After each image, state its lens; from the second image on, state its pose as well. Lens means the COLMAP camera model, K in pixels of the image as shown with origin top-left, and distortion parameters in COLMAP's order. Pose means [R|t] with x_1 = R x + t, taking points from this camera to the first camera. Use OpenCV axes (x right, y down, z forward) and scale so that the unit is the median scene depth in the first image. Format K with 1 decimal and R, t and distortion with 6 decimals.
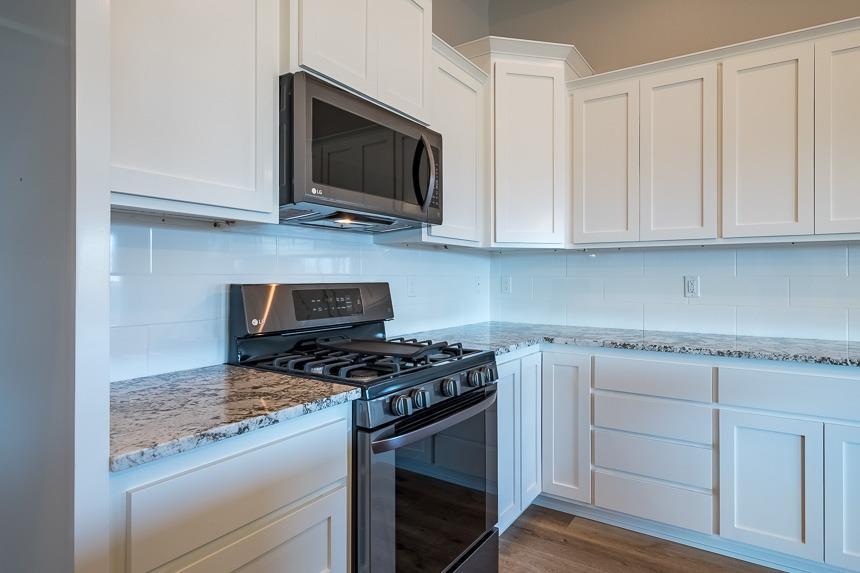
lens RADIAL K [[481.8, 0, 451.9], [0, 481.8, 275.1], [0, 0, 1]] dist [-0.002214, 0.001254]
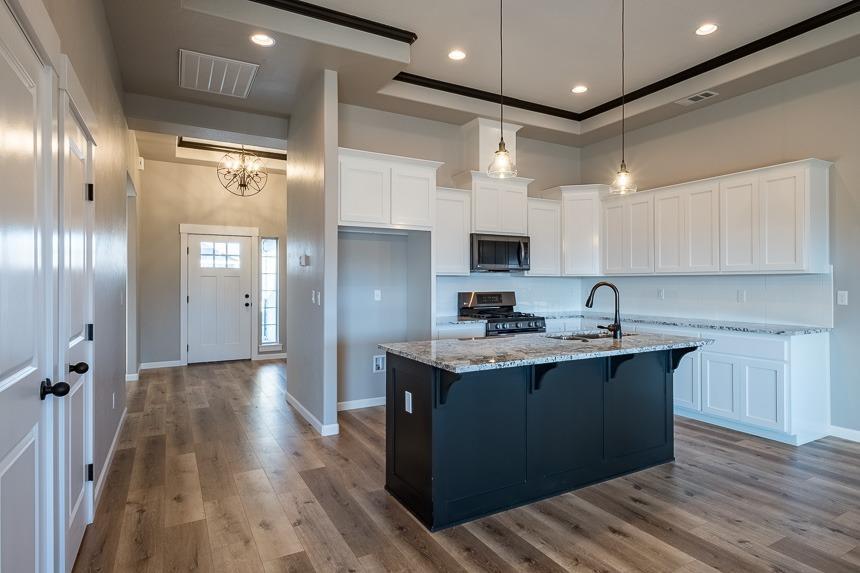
lens RADIAL K [[481.8, 0, 462.9], [0, 481.8, 282.4], [0, 0, 1]] dist [-0.002214, 0.001254]
pose [[0.893224, -0.000808, -0.449611, 0.843071], [0.003774, 0.999977, 0.005700, -0.052879], [0.449596, -0.006788, 0.893206, -1.553467]]
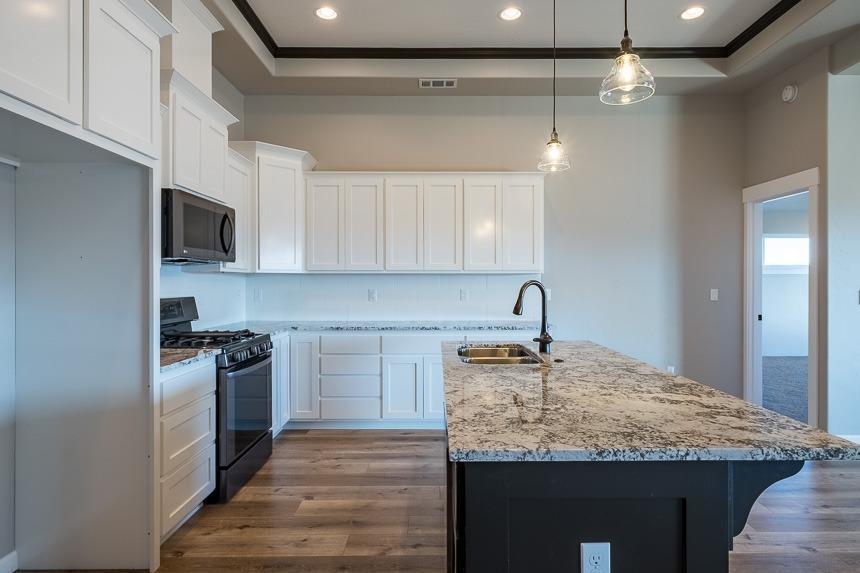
lens RADIAL K [[481.8, 0, 440.9], [0, 481.8, 284.2], [0, 0, 1]] dist [-0.002214, 0.001254]
pose [[0.841640, -0.004209, 0.540023, -0.323674], [-0.002017, 0.999938, 0.010938, -0.047148], [-0.540036, -0.010295, 0.841579, -0.816048]]
